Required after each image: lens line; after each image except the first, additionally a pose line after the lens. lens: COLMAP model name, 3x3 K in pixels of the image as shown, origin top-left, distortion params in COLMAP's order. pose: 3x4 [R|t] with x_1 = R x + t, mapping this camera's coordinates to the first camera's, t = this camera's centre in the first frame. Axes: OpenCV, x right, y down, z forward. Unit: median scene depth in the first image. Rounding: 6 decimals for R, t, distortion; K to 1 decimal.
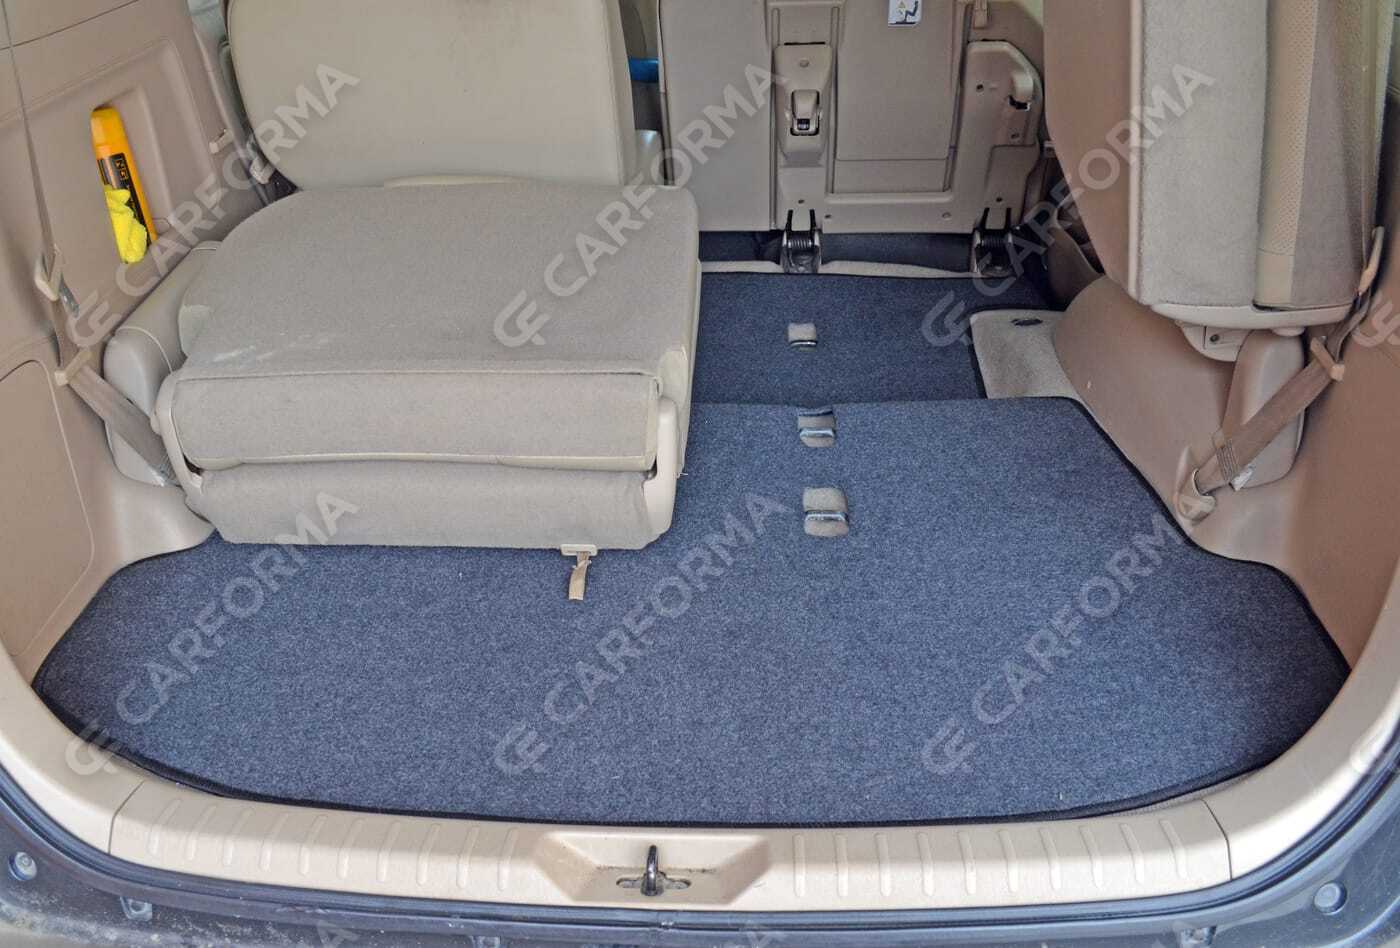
lens RADIAL K [[1274.2, 0, 694.8], [0, 1274.2, 476.6], [0, 0, 1]] dist [-0.070561, 0.000000]
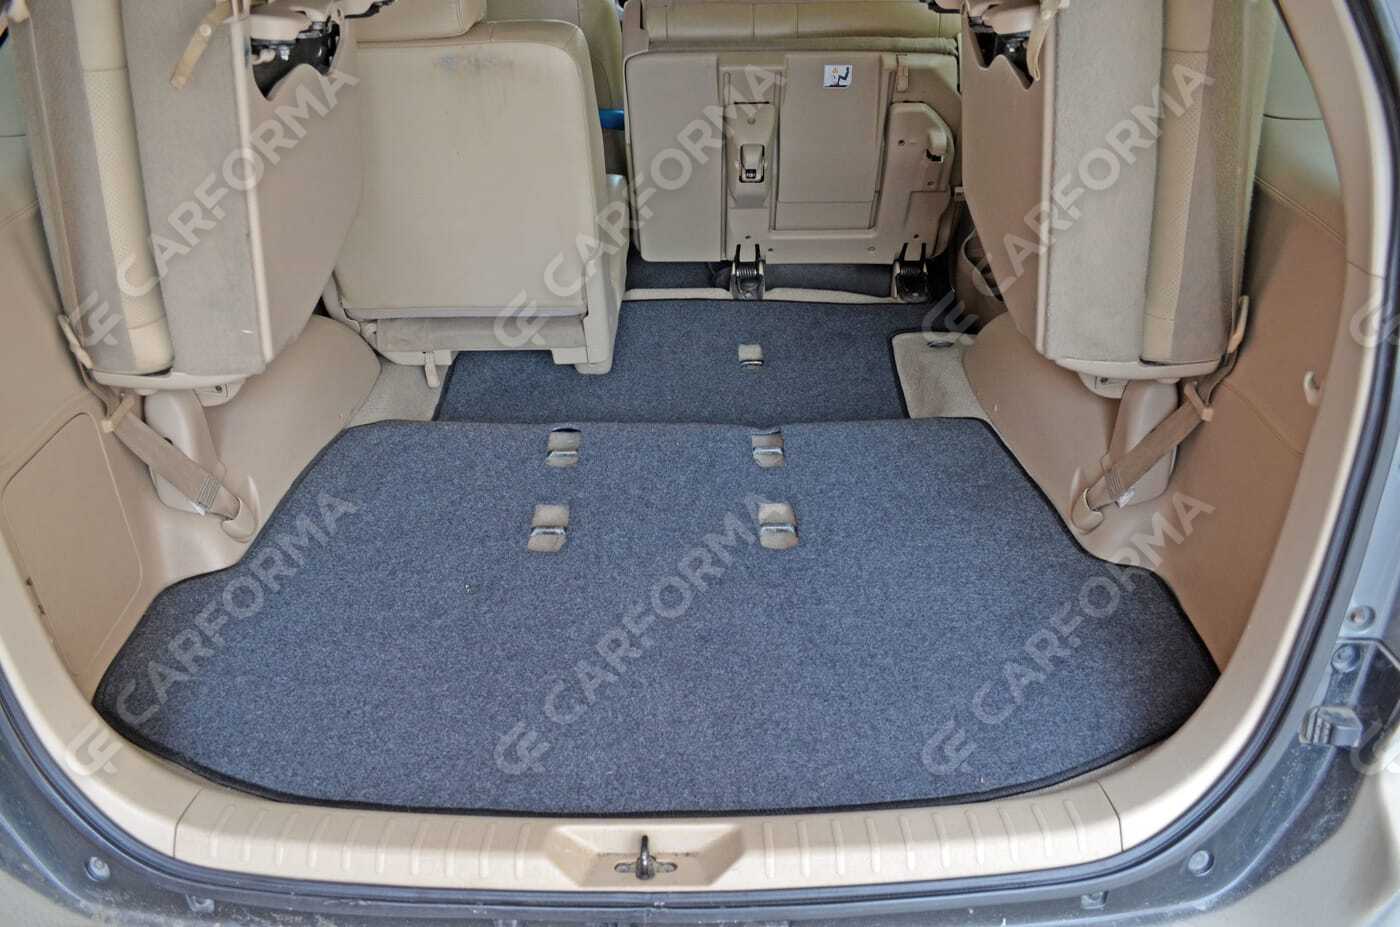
lens RADIAL K [[1081.5, 0, 708.0], [0, 1081.5, 460.4], [0, 0, 1]] dist [-0.073008, 0.005747]
pose [[0.997649, -0.012122, 0.067444, -0.032531], [0.008652, 0.998636, 0.051496, -0.095850], [-0.067976, -0.050791, 0.996393, 0.012932]]
